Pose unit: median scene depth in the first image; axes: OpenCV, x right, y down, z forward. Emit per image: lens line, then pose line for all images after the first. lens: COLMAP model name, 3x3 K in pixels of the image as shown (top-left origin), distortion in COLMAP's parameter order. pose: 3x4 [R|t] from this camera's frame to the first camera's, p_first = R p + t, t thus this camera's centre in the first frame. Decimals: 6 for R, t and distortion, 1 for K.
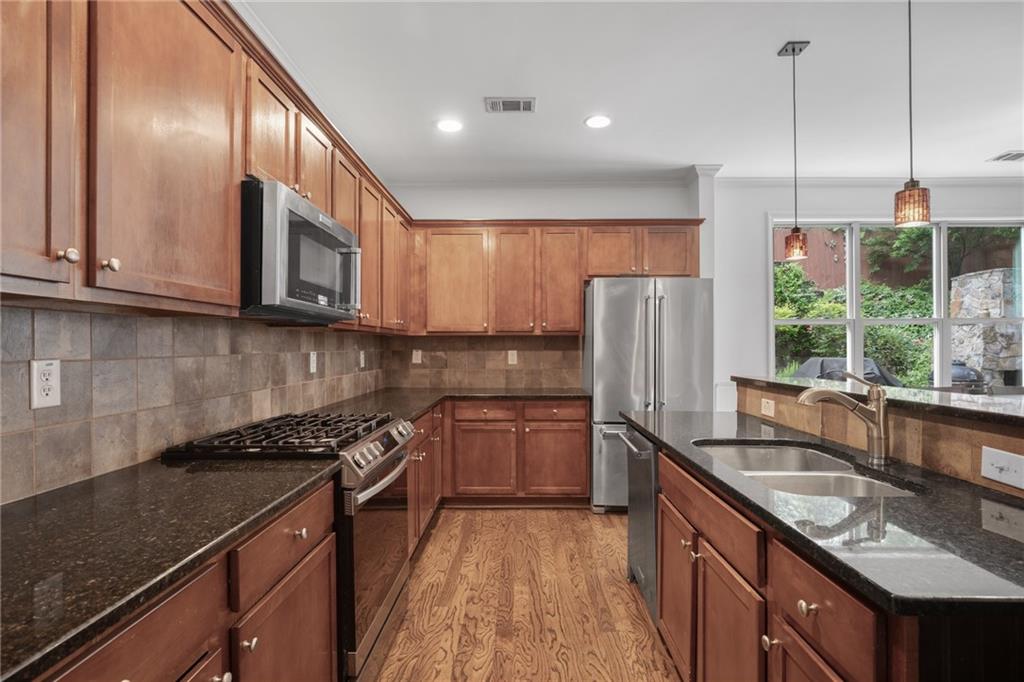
lens RADIAL K [[496.1, 0, 520.9], [0, 496.1, 342.9], [0, 0, 1]] dist [-0.000320, -0.000221]
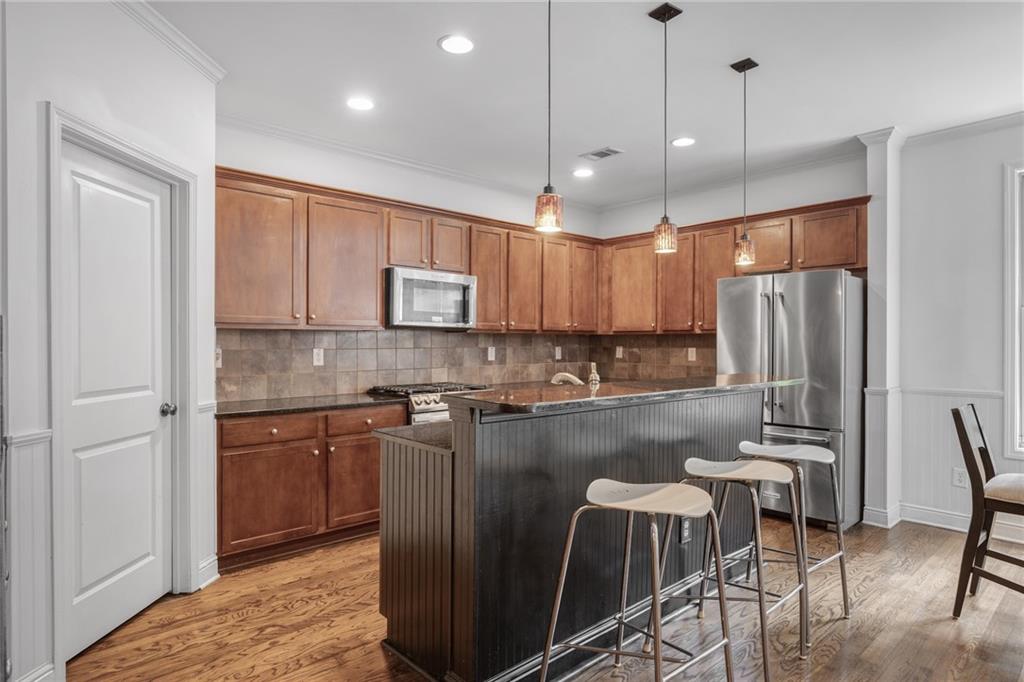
lens RADIAL K [[580.5, 0, 515.0], [0, 580.5, 344.4], [0, 0, 1]] dist [0.001416, 0.000985]
pose [[0.683681, 0.004679, -0.729766, 0.684626], [0.003586, 0.999946, 0.009771, -0.005816], [0.729773, -0.009298, 0.683627, -0.135183]]
